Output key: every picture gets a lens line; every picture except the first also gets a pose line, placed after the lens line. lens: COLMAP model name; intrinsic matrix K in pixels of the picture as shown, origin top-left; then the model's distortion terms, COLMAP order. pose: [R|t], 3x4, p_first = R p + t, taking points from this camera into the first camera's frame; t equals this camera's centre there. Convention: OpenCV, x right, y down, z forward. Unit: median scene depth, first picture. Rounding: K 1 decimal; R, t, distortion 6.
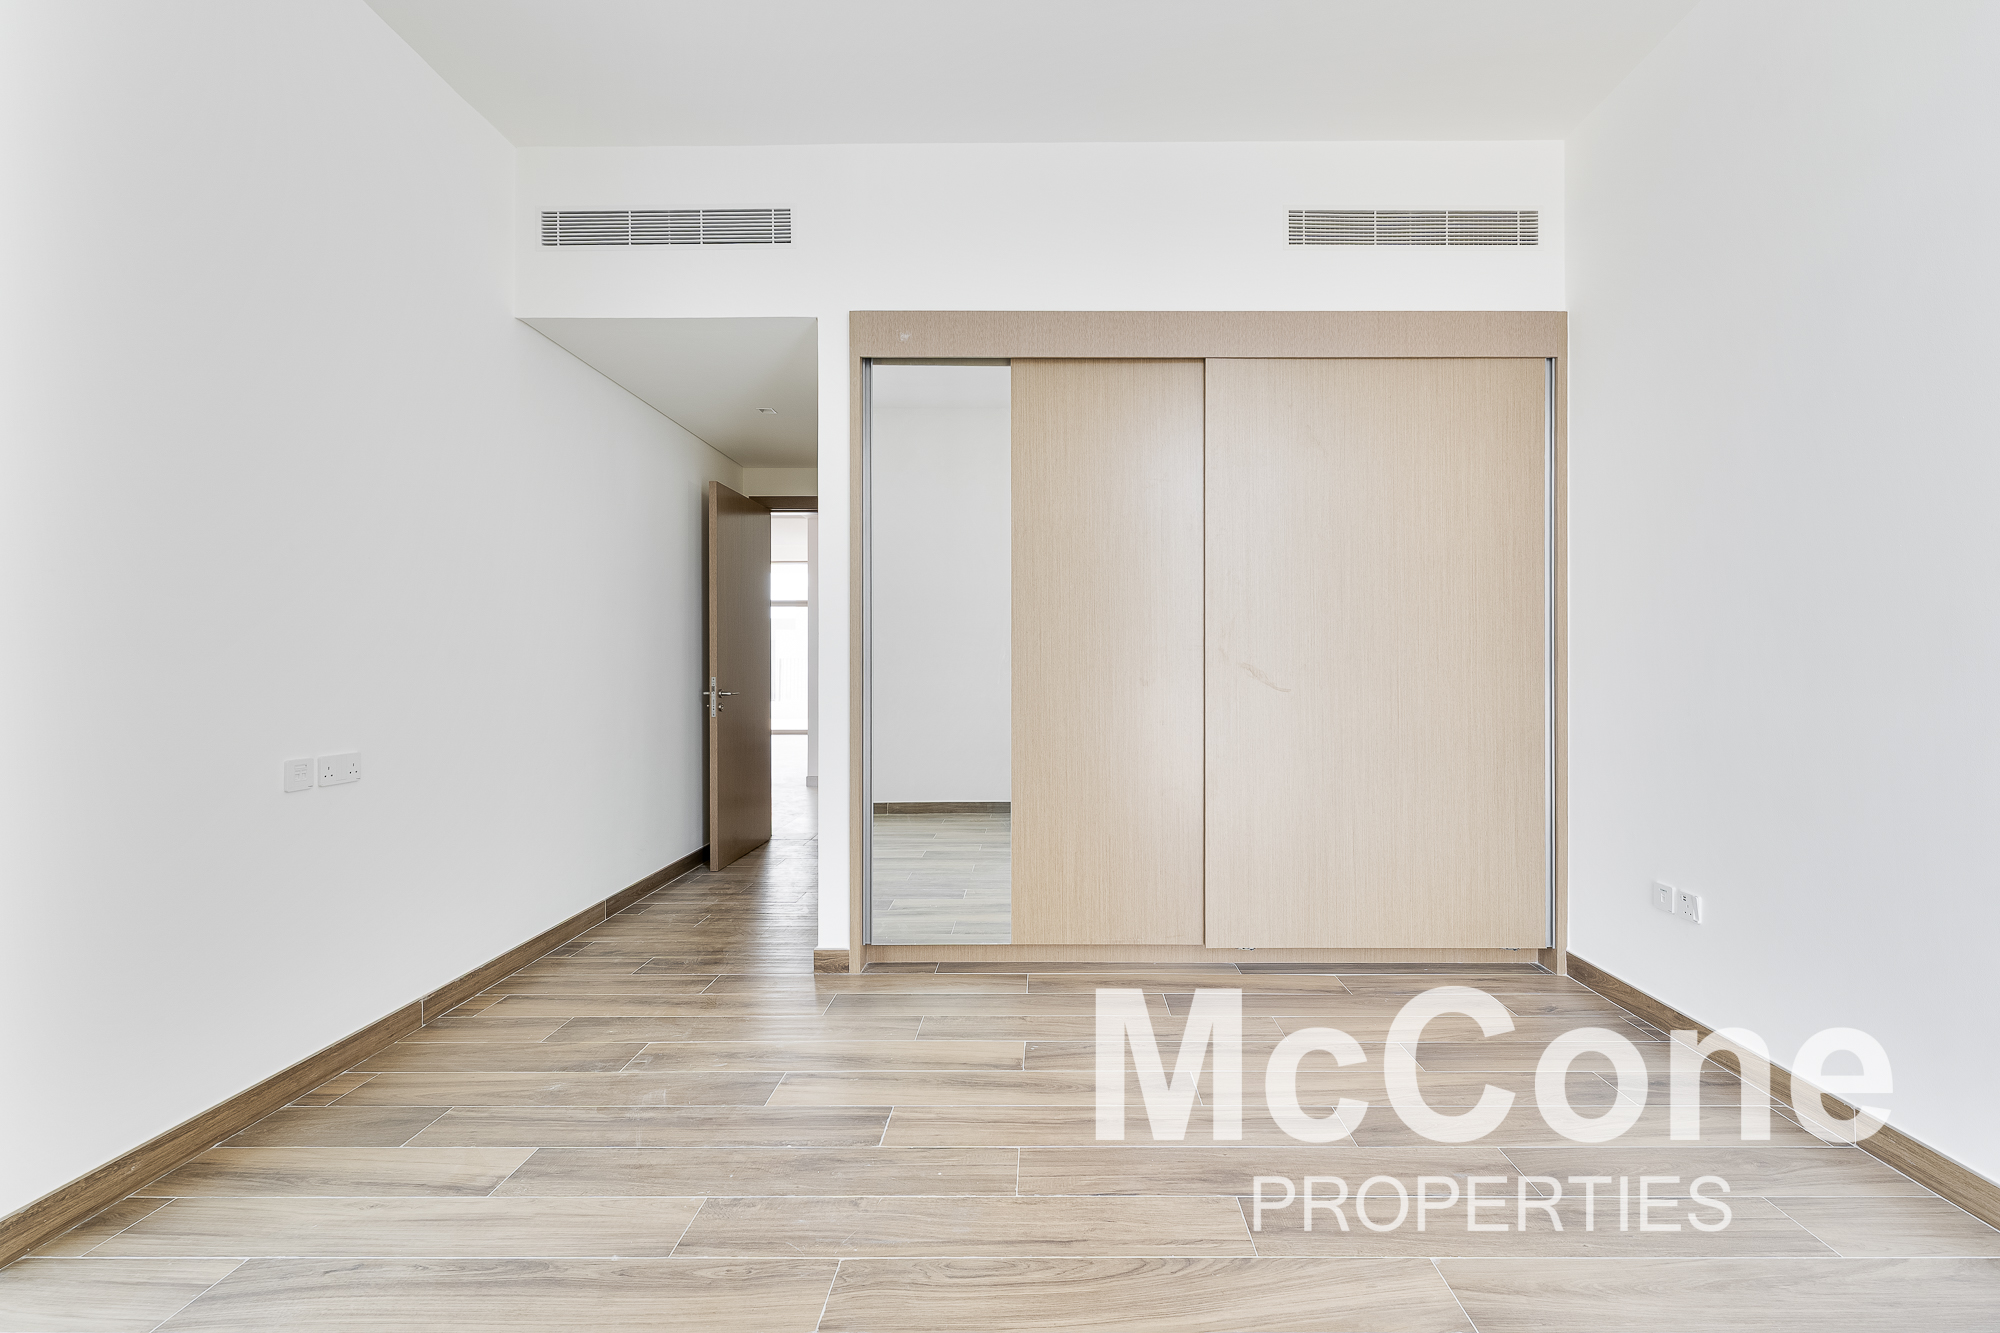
lens RADIAL K [[823.9, 0, 1010.5], [0, 823.9, 661.3], [0, 0, 1]] dist [-0.015458, 0.000312]
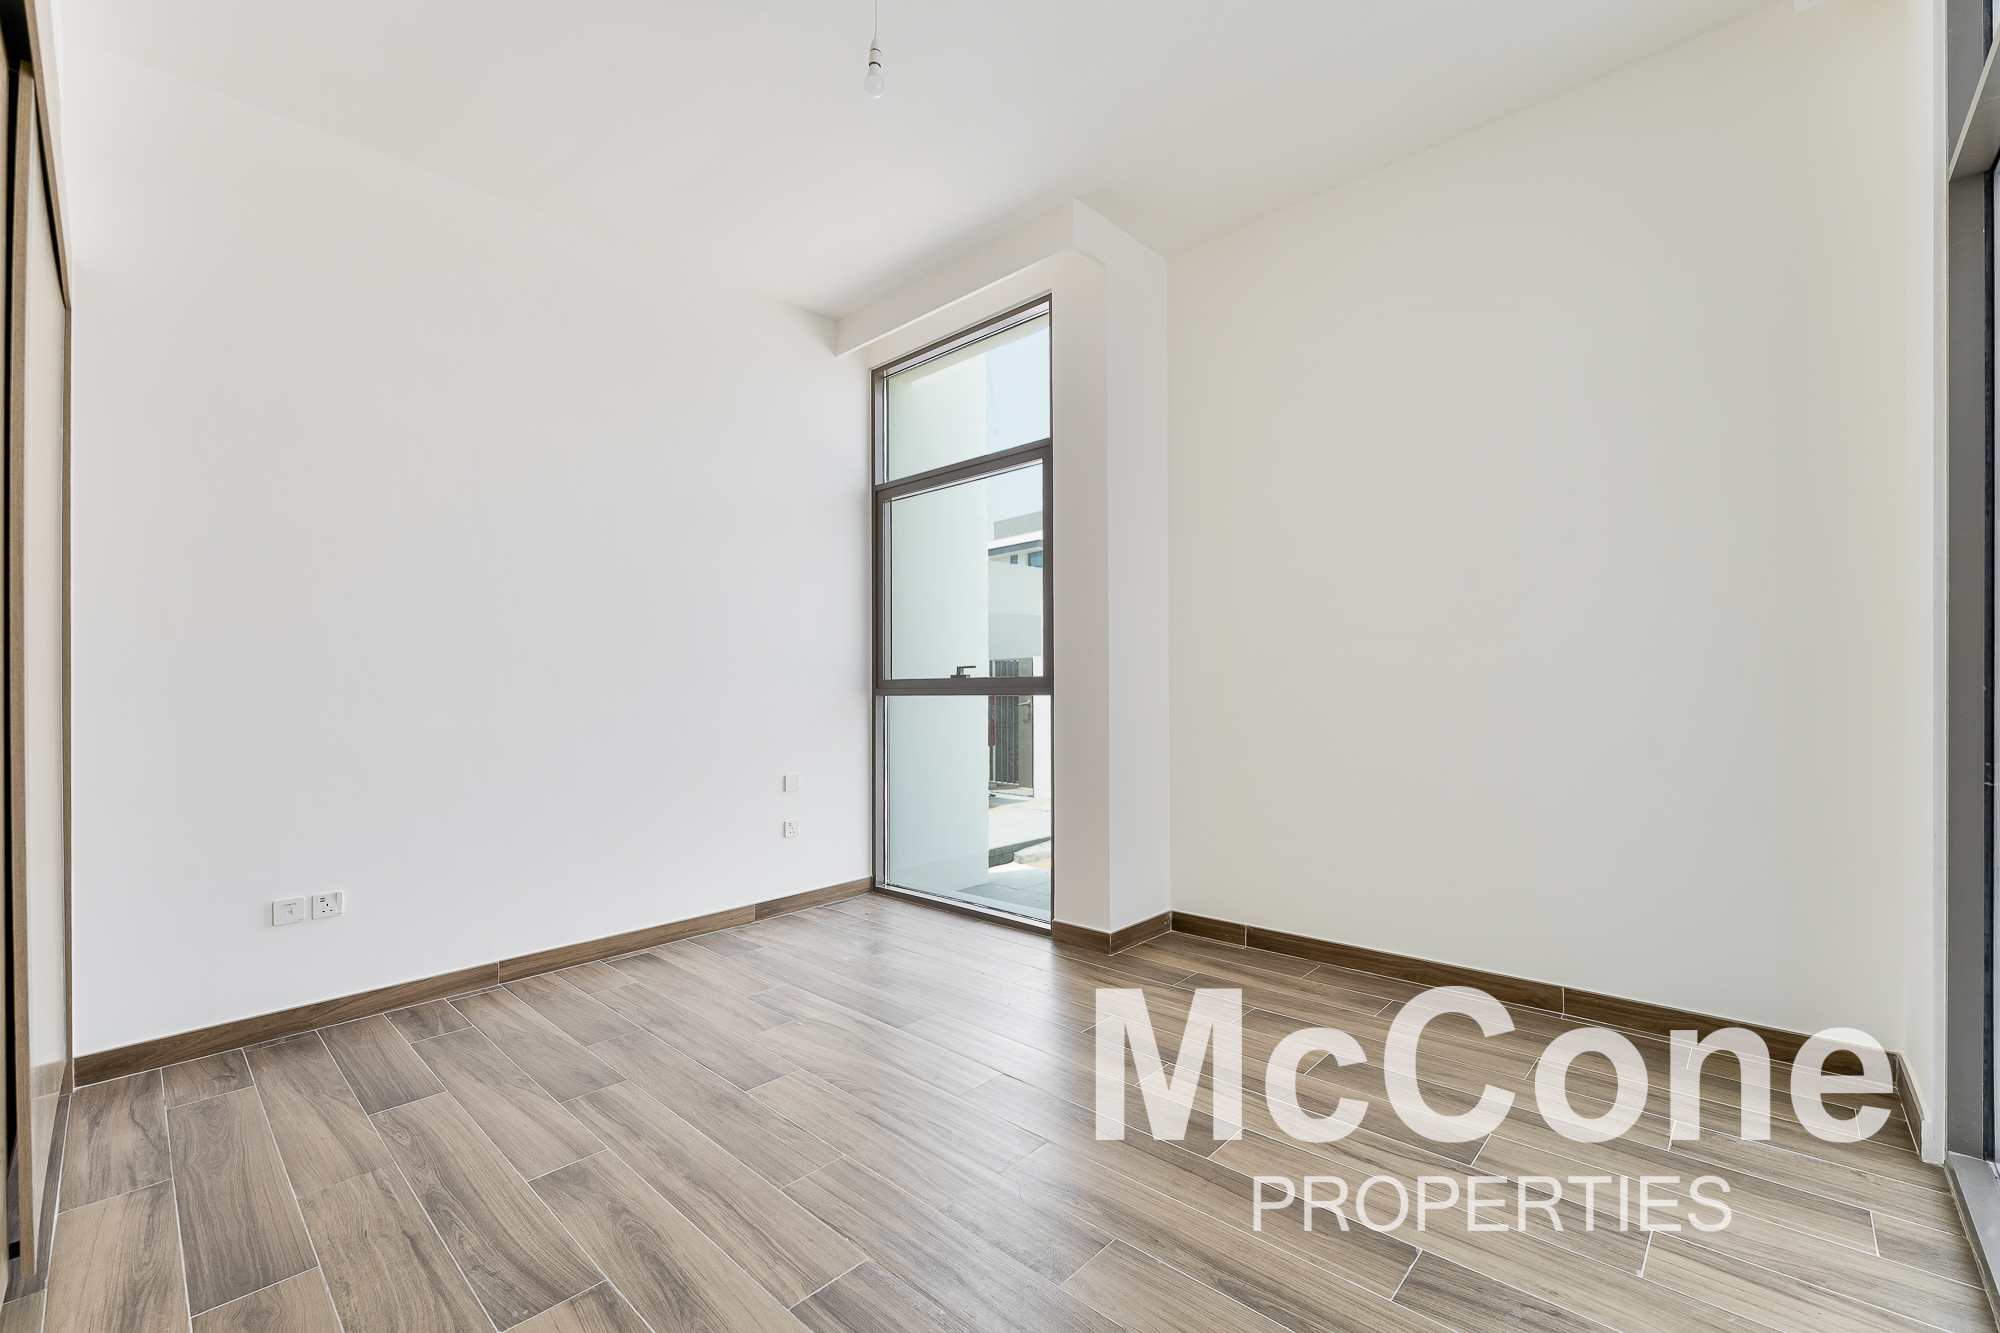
lens RADIAL K [[823.9, 0, 1006.8], [0, 823.9, 678.8], [0, 0, 1]] dist [-0.015458, 0.000312]
pose [[-0.748024, 0.012836, 0.663548, -1.064775], [0.010118, 0.999917, -0.007937, -0.005589], [-0.663595, 0.000776, -0.748092, 1.952031]]
